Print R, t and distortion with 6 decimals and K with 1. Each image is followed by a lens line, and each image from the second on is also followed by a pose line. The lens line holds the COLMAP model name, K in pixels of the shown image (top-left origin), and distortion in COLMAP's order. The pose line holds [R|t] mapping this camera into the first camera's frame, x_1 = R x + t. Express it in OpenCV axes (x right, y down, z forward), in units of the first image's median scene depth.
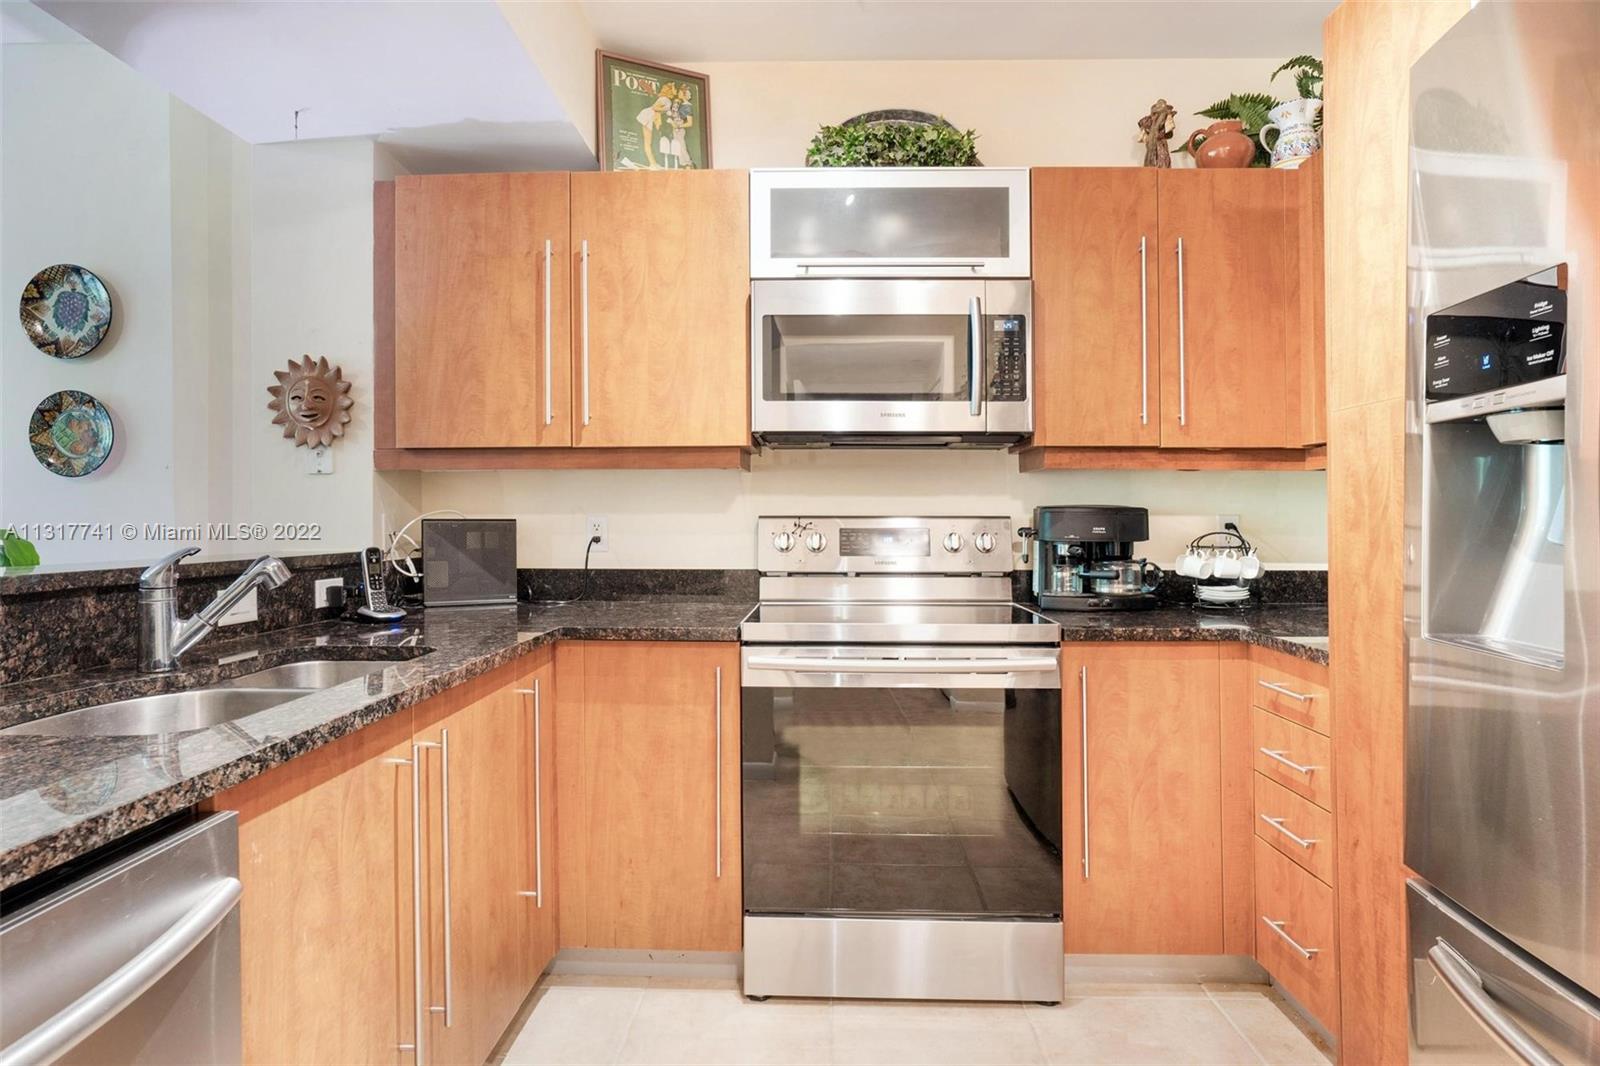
lens RADIAL K [[860.2, 0, 803.5], [0, 860.2, 521.6], [0, 0, 1]] dist [-0.023553, 0.000995]
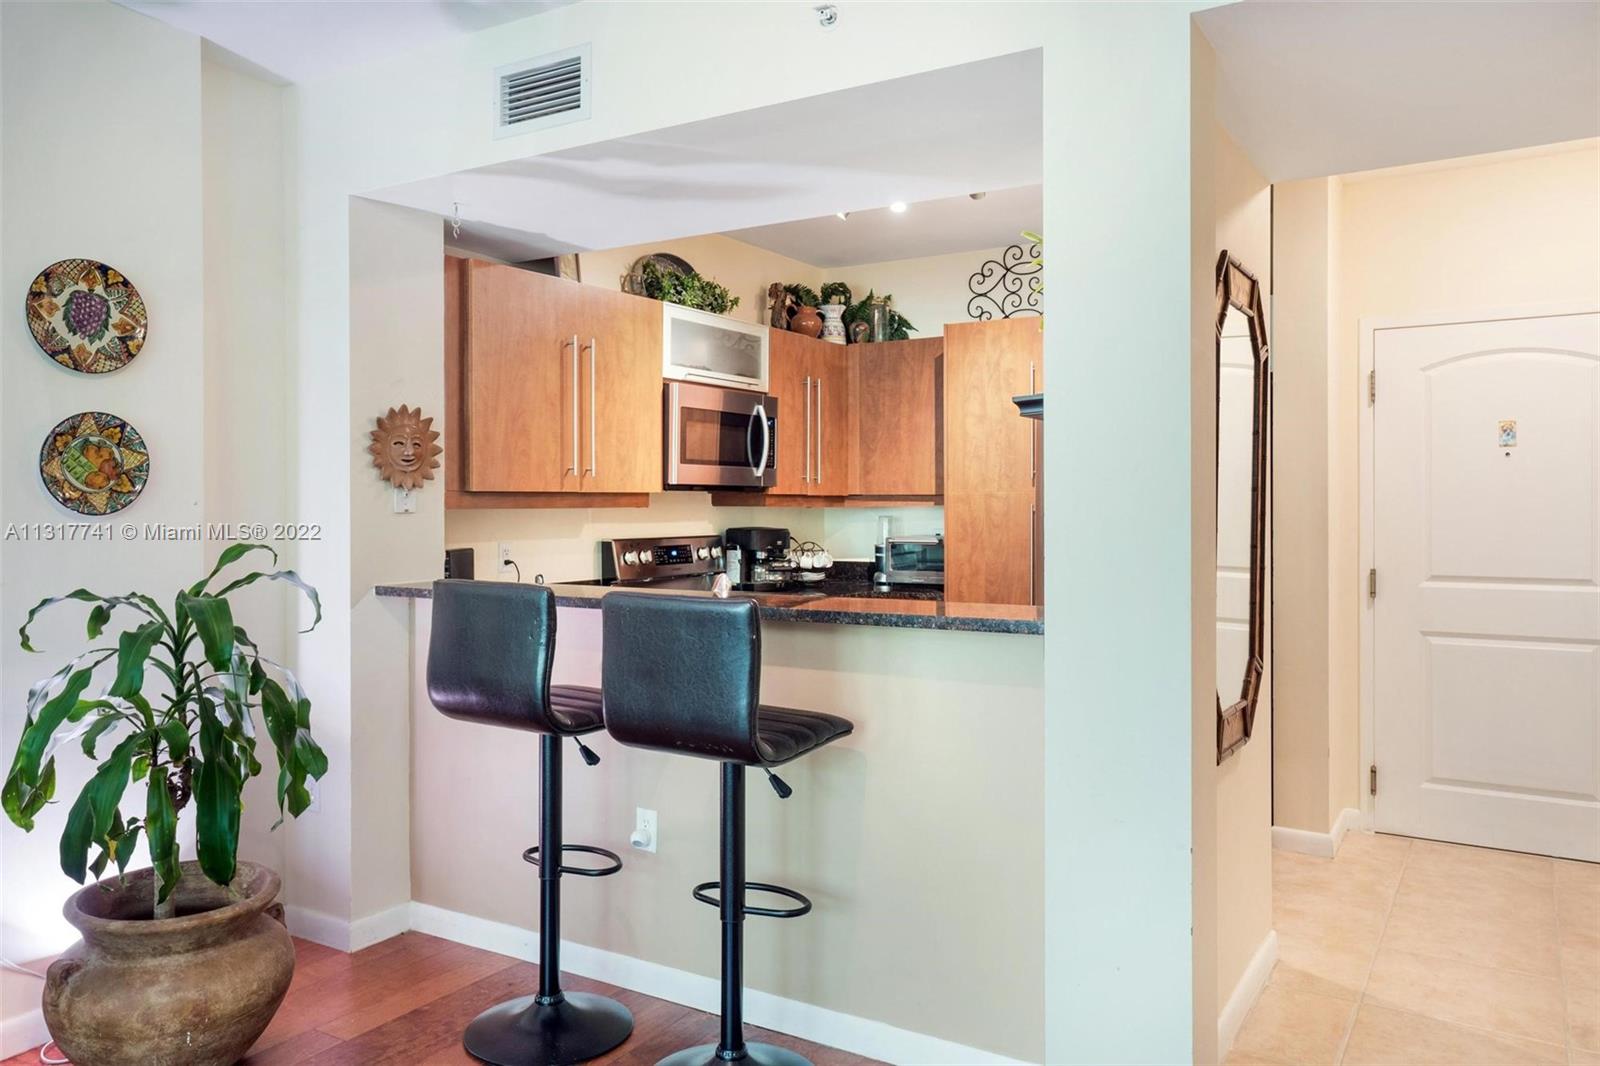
lens RADIAL K [[1177.0, 0, 800.8], [0, 1177.0, 496.7], [0, 0, 1]] dist [0.001286, 0.001304]
pose [[0.503829, 0.004144, 0.863794, -1.662244], [0.007218, 0.999933, -0.009007, -0.060981], [-0.863774, 0.010772, 0.503765, -0.205638]]
